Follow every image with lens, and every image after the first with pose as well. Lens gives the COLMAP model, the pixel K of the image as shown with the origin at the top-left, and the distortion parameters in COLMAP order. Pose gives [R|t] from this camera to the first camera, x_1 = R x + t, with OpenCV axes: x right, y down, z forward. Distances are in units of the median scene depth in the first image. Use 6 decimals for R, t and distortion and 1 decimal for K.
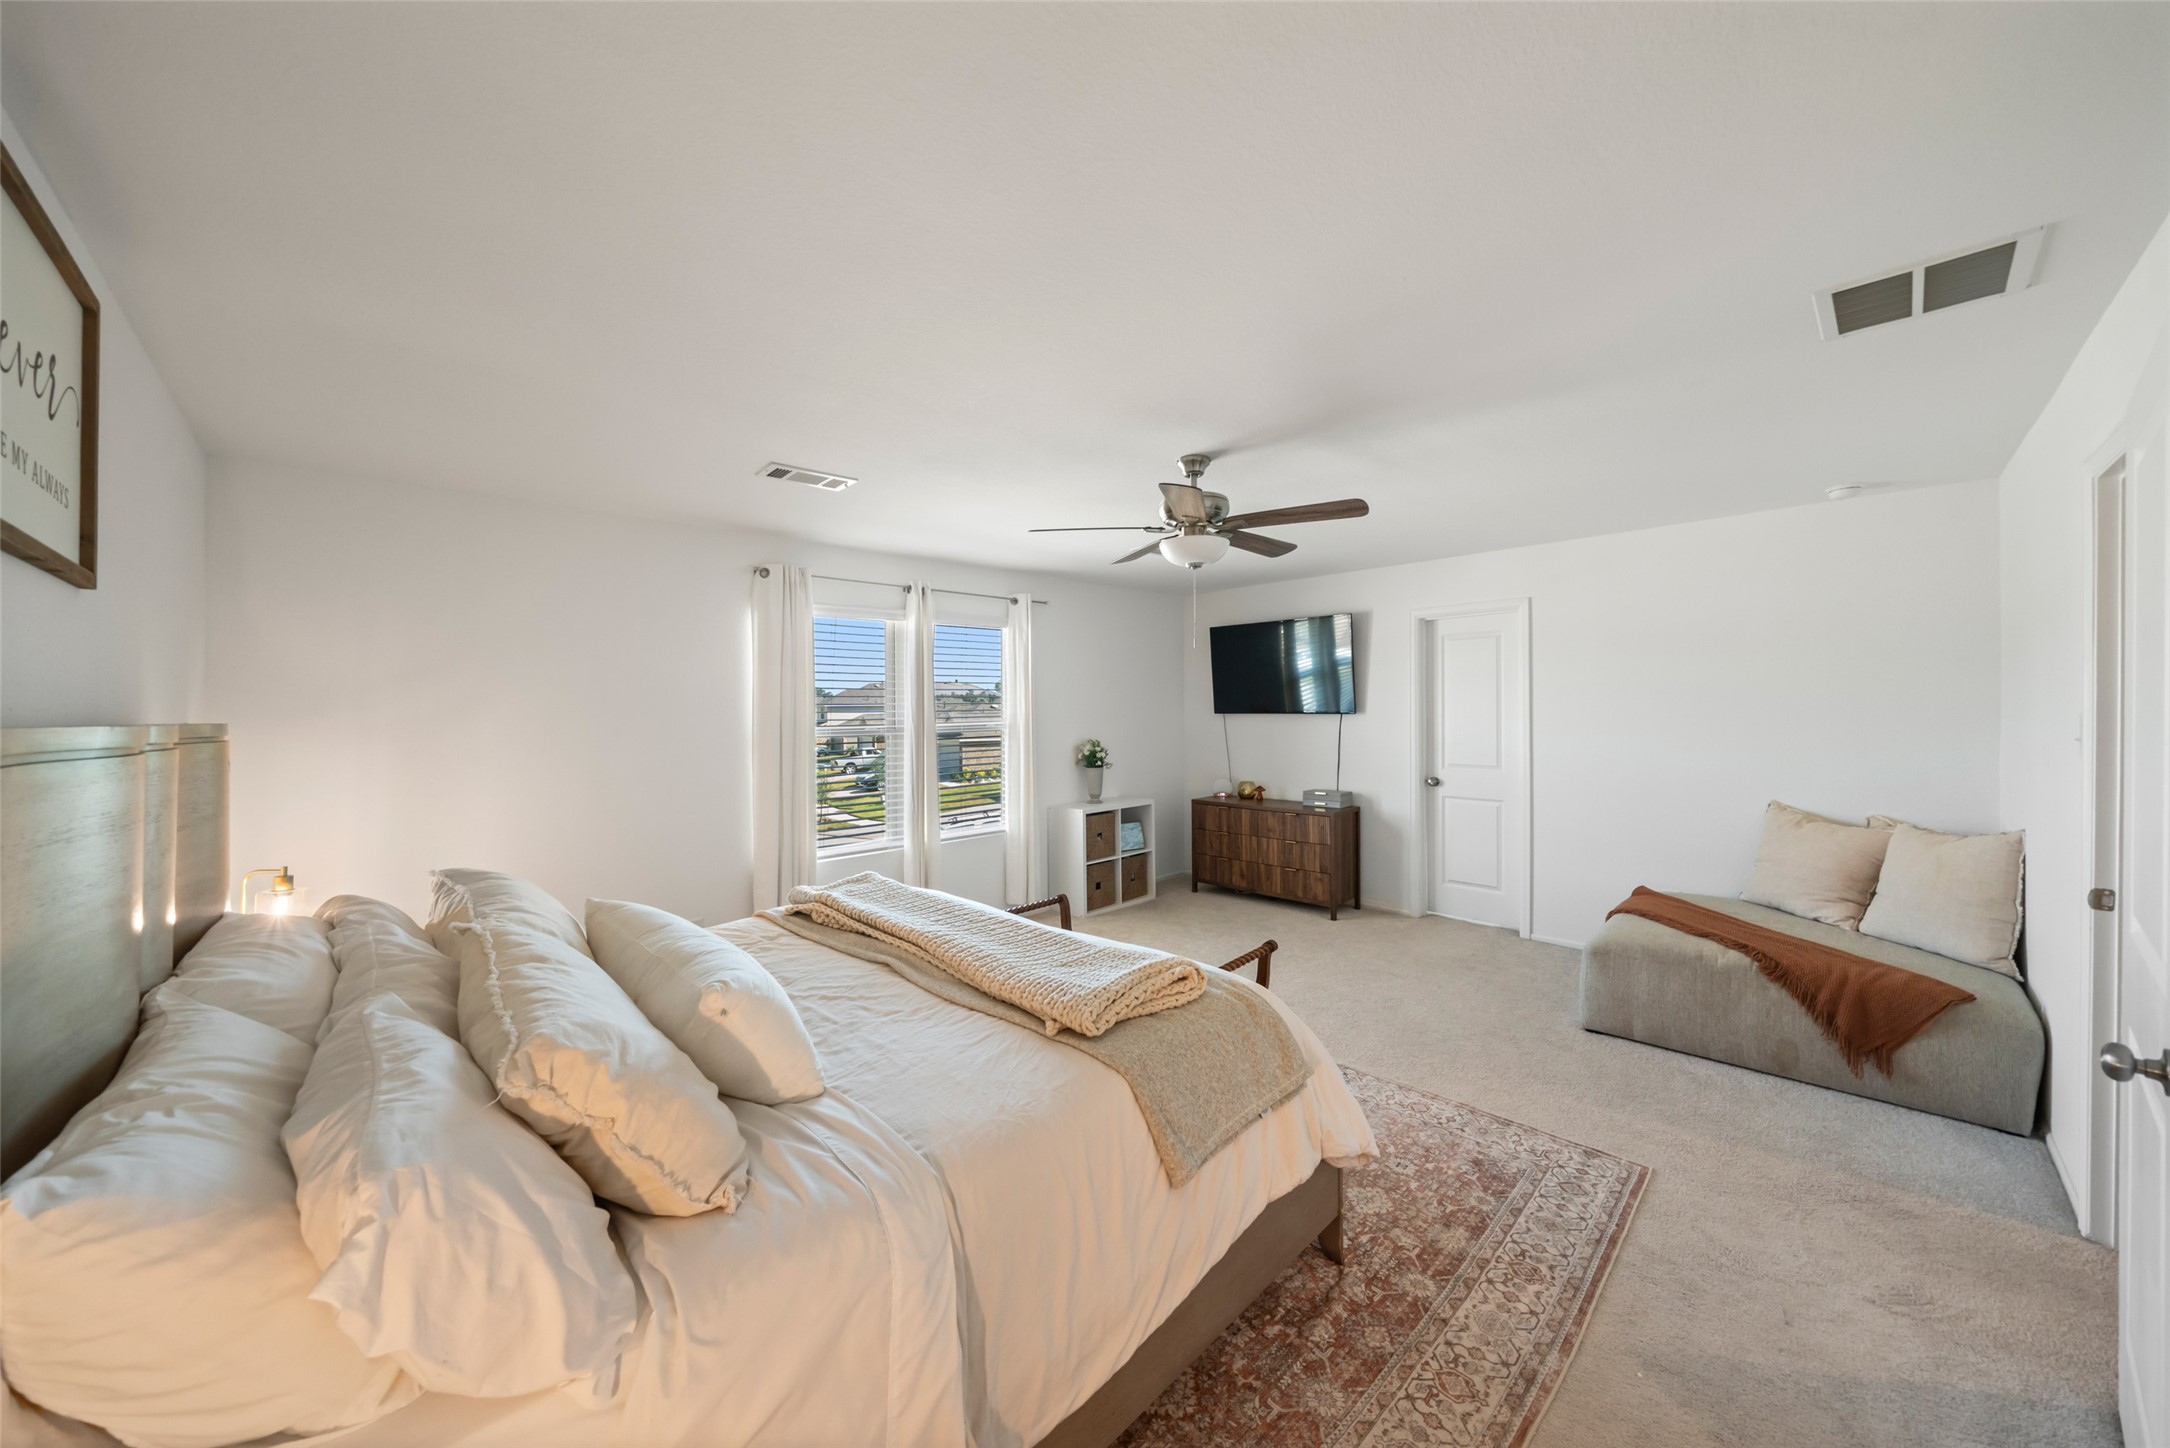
lens RADIAL K [[737.7, 0, 1081.5], [0, 737.7, 726.2], [0, 0, 1]] dist [-0.006963, -0.000042]
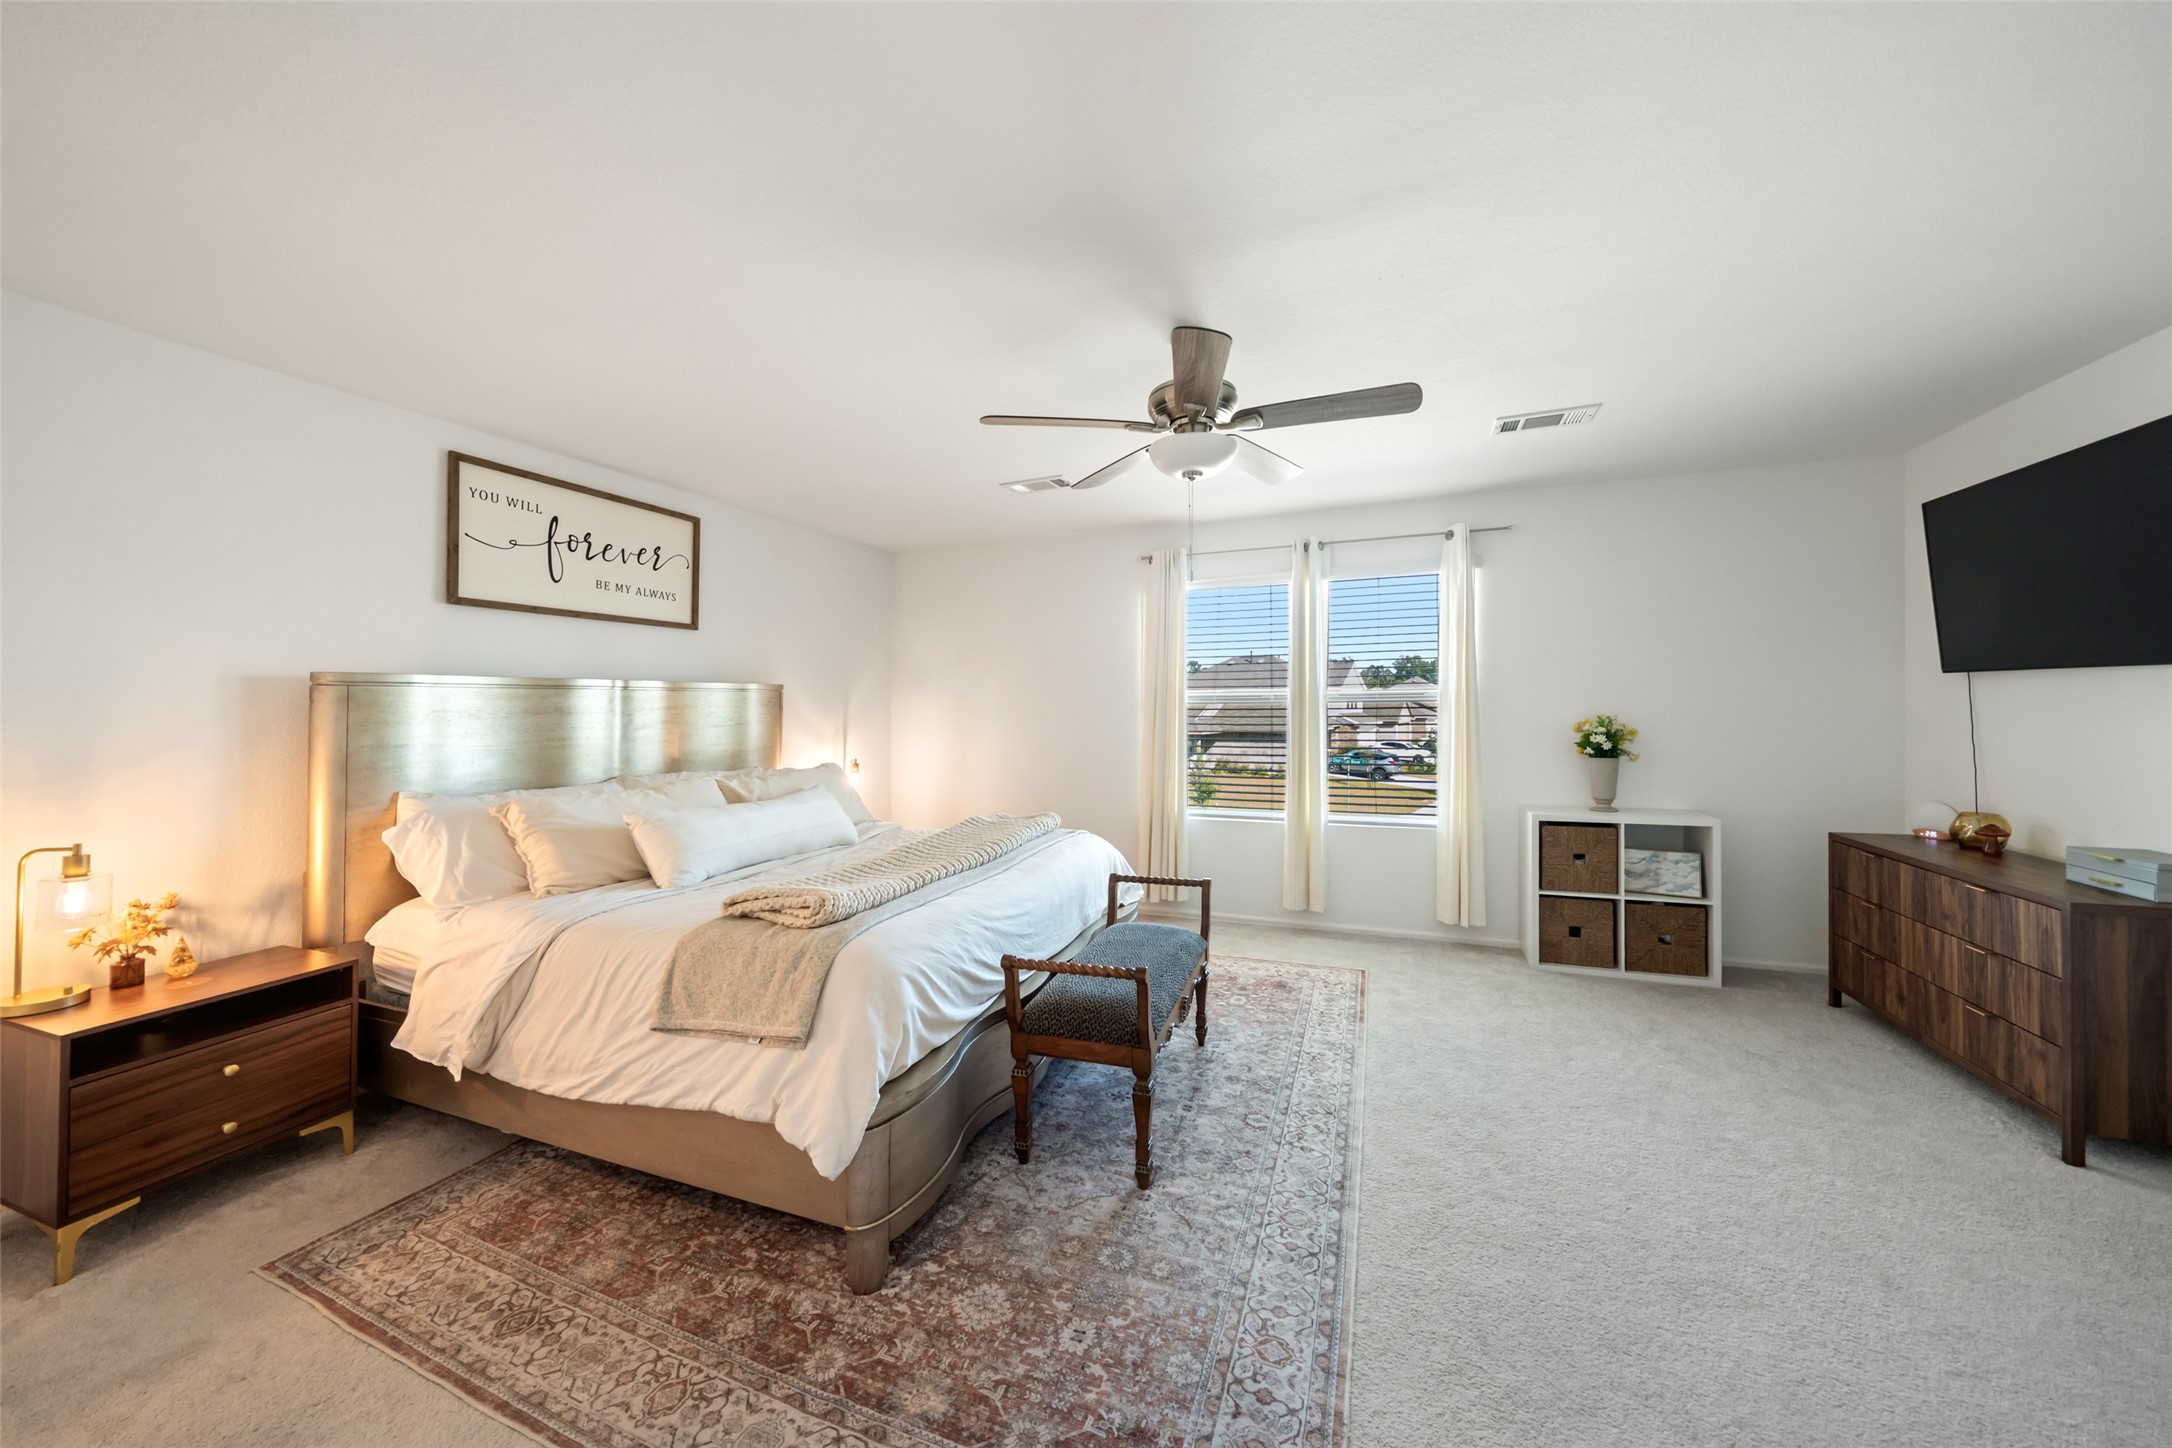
lens RADIAL K [[762.0, 0, 1115.2], [0, 762.0, 700.5], [0, 0, 1]] dist [-0.005908, -0.000093]
pose [[0.435264, 0.003154, -0.900298, 0.610293], [-0.013853, 0.999899, -0.003194, 0.017281], [0.900196, 0.013862, 0.435263, 0.417044]]
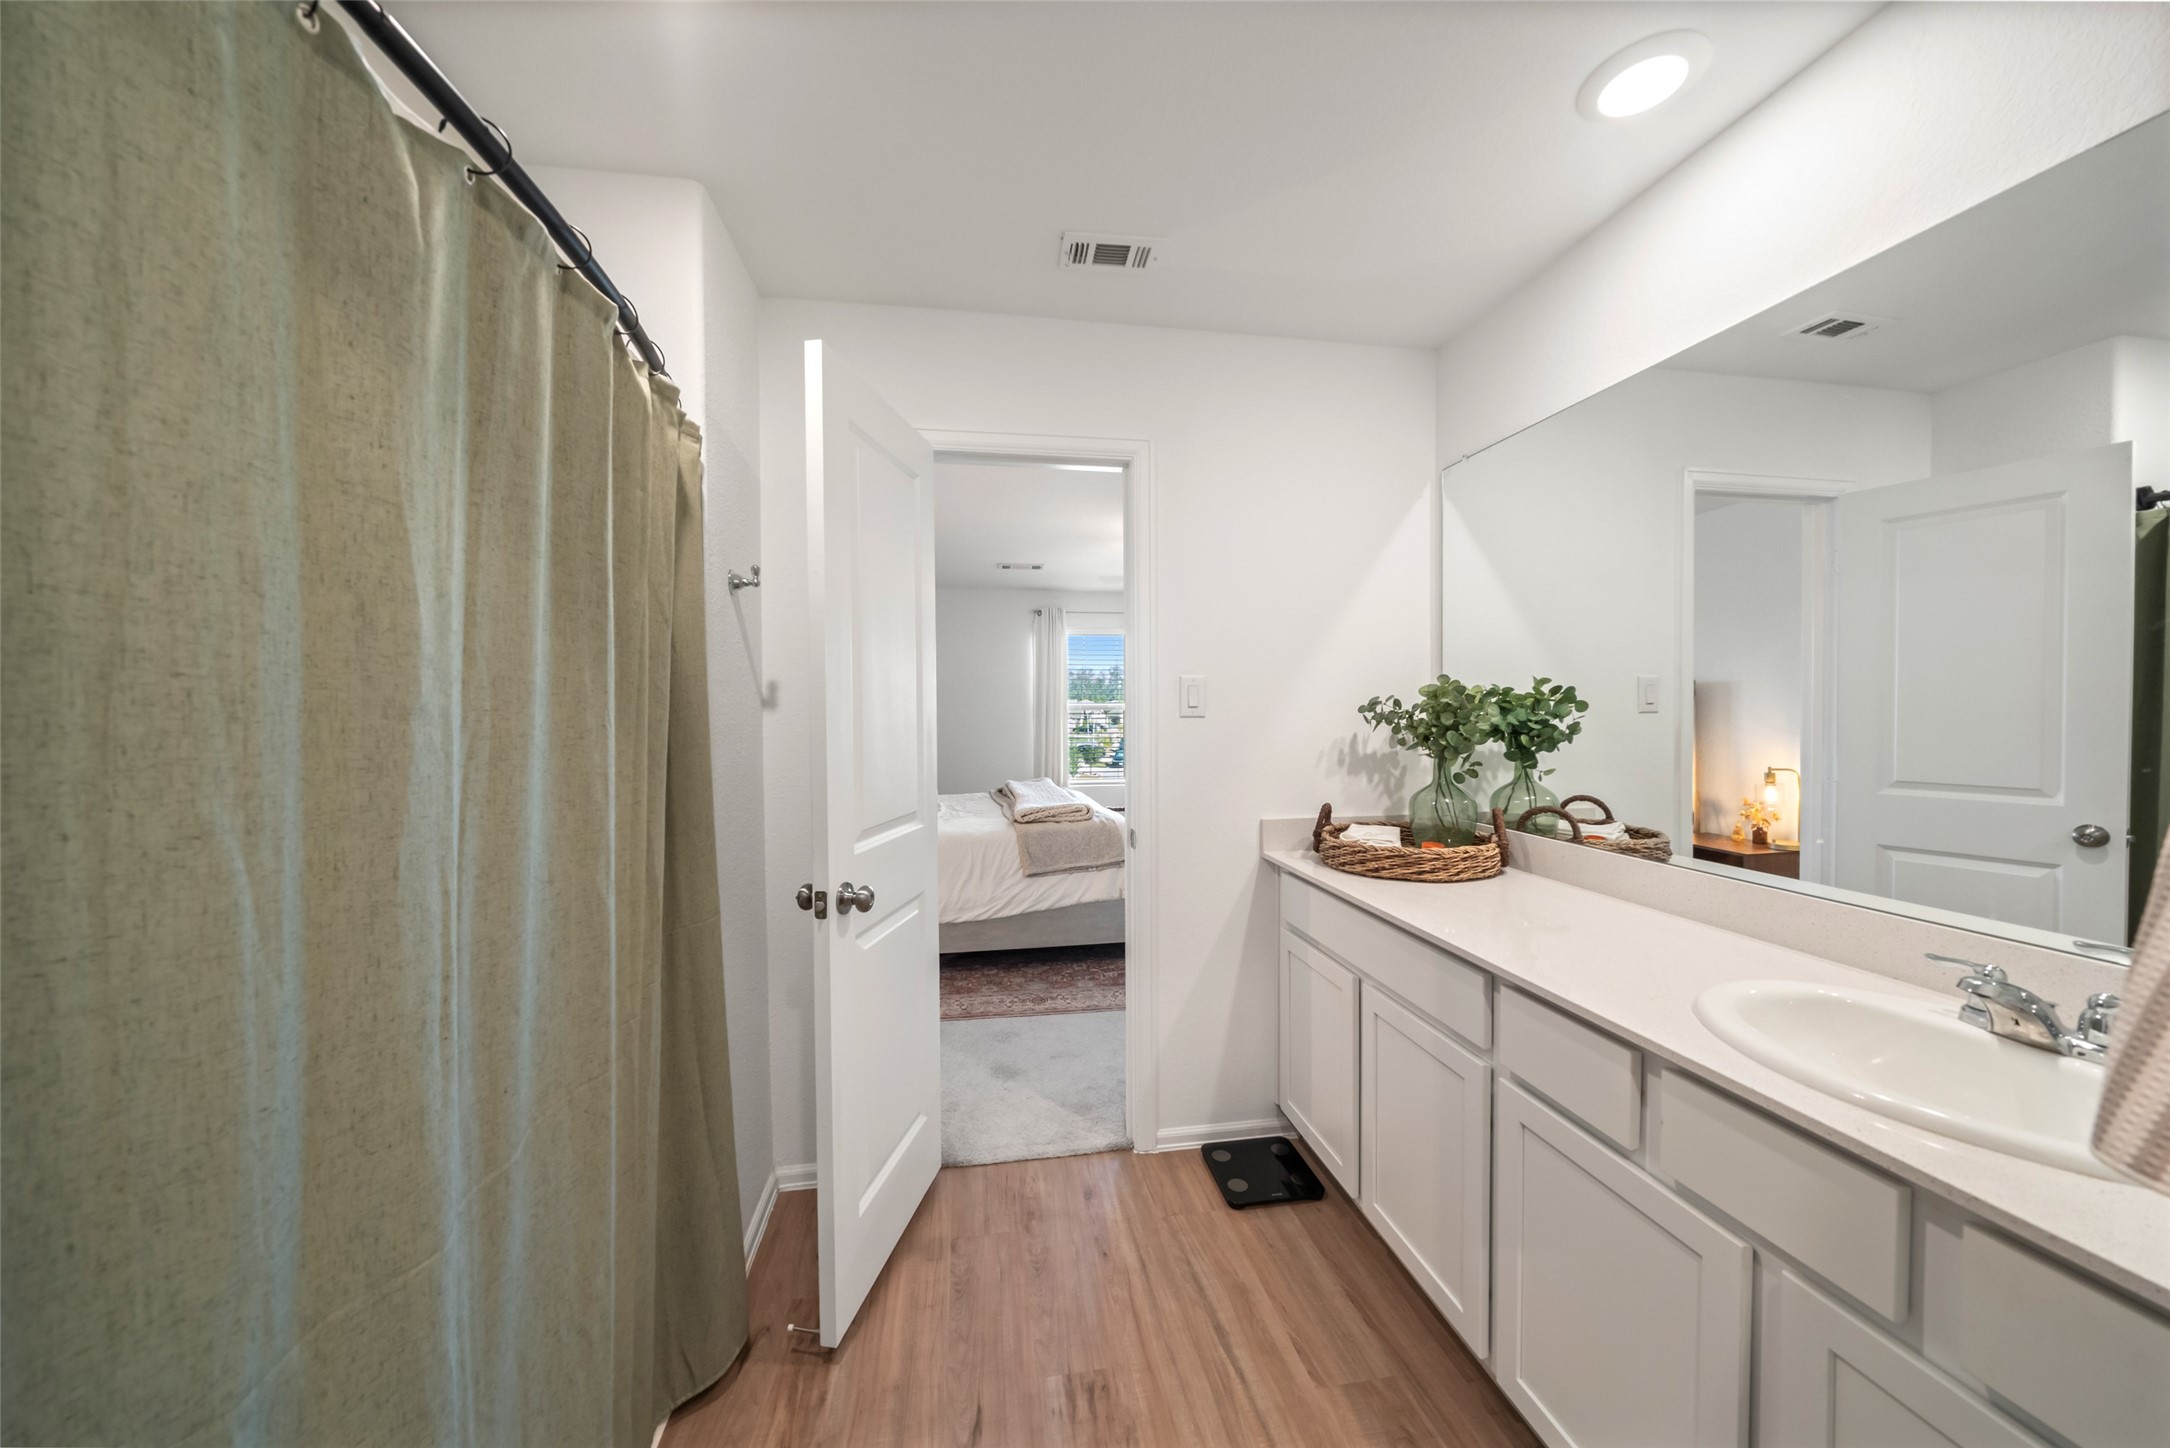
lens RADIAL K [[737.7, 0, 1081.5], [0, 737.7, 726.2], [0, 0, 1]] dist [-0.006963, -0.000042]
pose [[0.814595, 0.007594, -0.579980, 0.626033], [-0.002576, 0.999952, 0.009475, 0.036608], [0.580024, -0.006224, 0.814575, -0.330758]]
